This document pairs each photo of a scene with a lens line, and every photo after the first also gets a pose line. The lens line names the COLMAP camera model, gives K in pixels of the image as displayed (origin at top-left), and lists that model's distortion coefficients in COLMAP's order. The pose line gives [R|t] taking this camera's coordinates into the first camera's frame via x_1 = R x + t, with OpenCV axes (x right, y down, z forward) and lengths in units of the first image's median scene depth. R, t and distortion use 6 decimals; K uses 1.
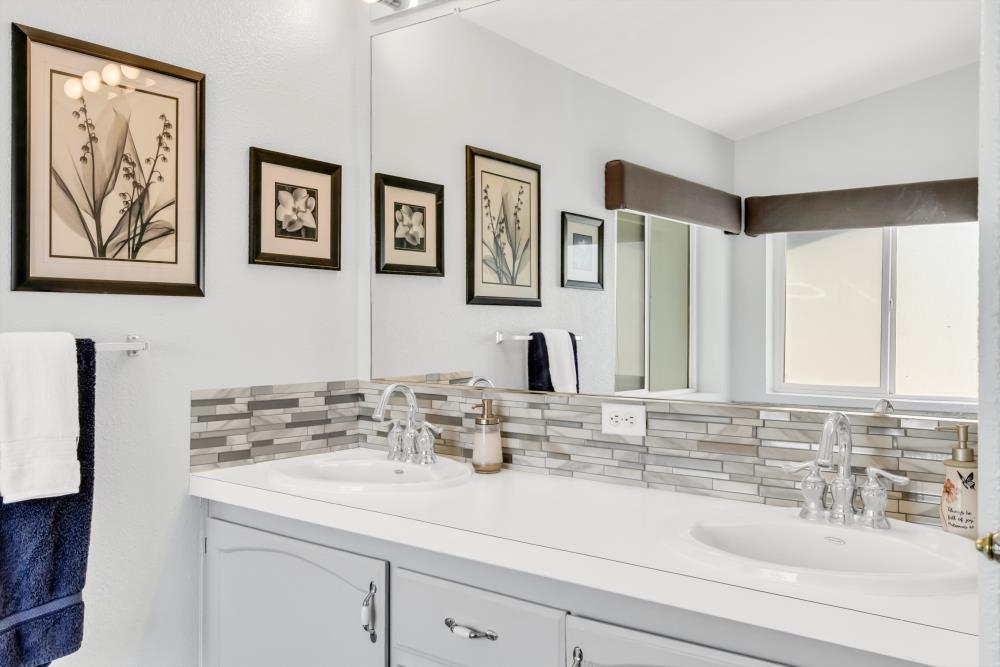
lens RADIAL K [[837.4, 0, 494.7], [0, 837.4, 325.5], [0, 0, 1]] dist [0.009522, 0.004505]
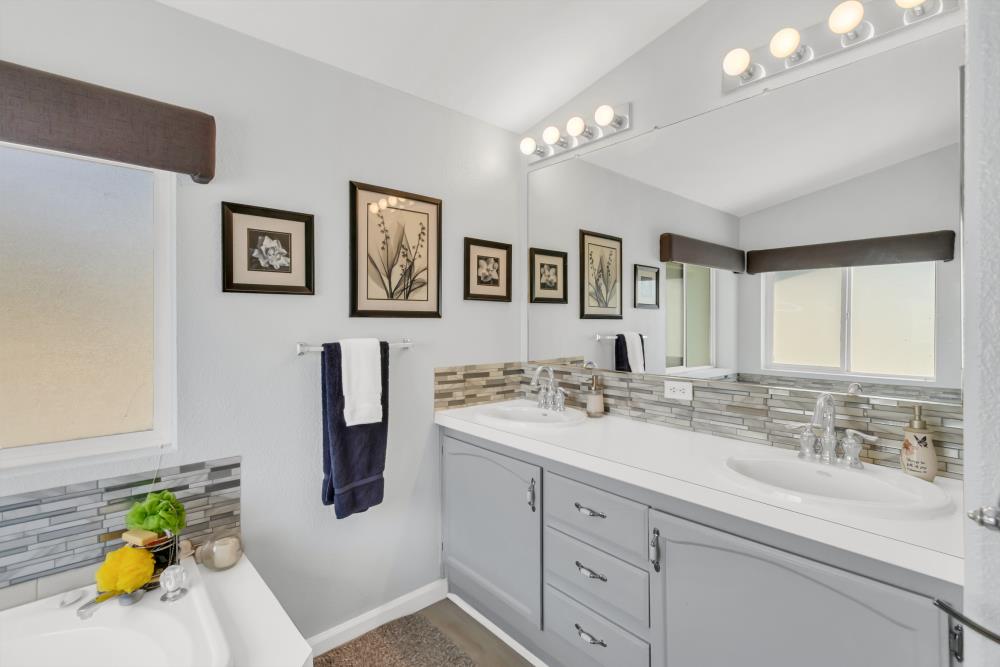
lens RADIAL K [[460.5, 0, 495.5], [0, 460.5, 323.4], [0, 0, 1]] dist [0.009354, -0.002979]
pose [[0.980449, -0.001325, -0.196768, -0.024215], [0.001260, 0.999999, -0.000458, -0.021949], [0.196768, 0.000201, 0.980450, 0.010015]]
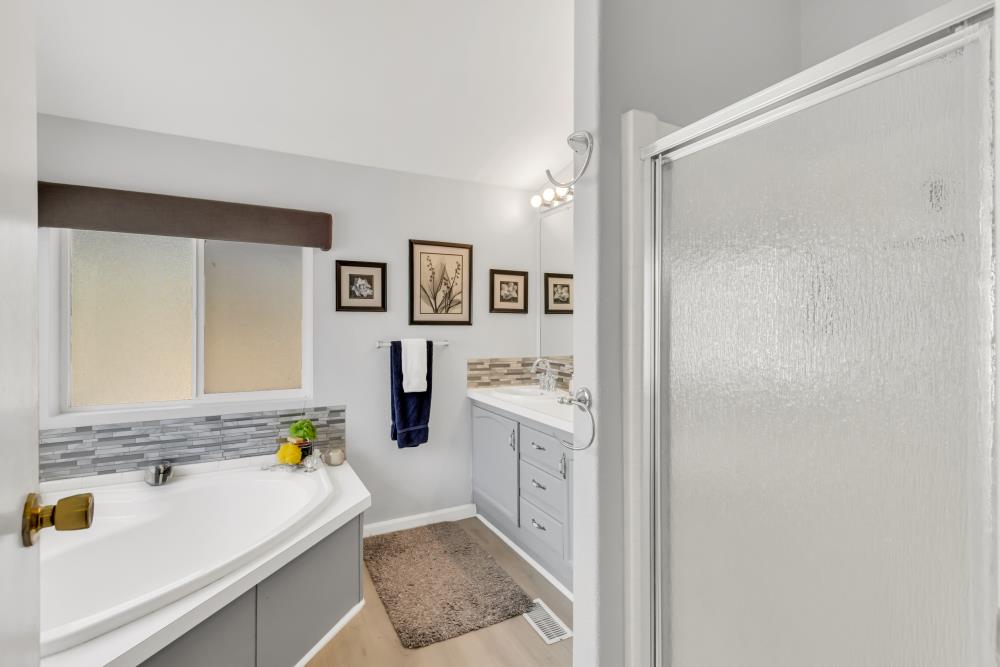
lens RADIAL K [[460.5, 0, 493.1], [0, 460.5, 326.4], [0, 0, 1]] dist [0.009354, -0.002979]
pose [[0.901639, -0.003464, -0.432475, 0.376508], [0.000509, 0.999976, -0.006948, -0.020535], [0.432489, 0.006044, 0.901619, -0.342175]]
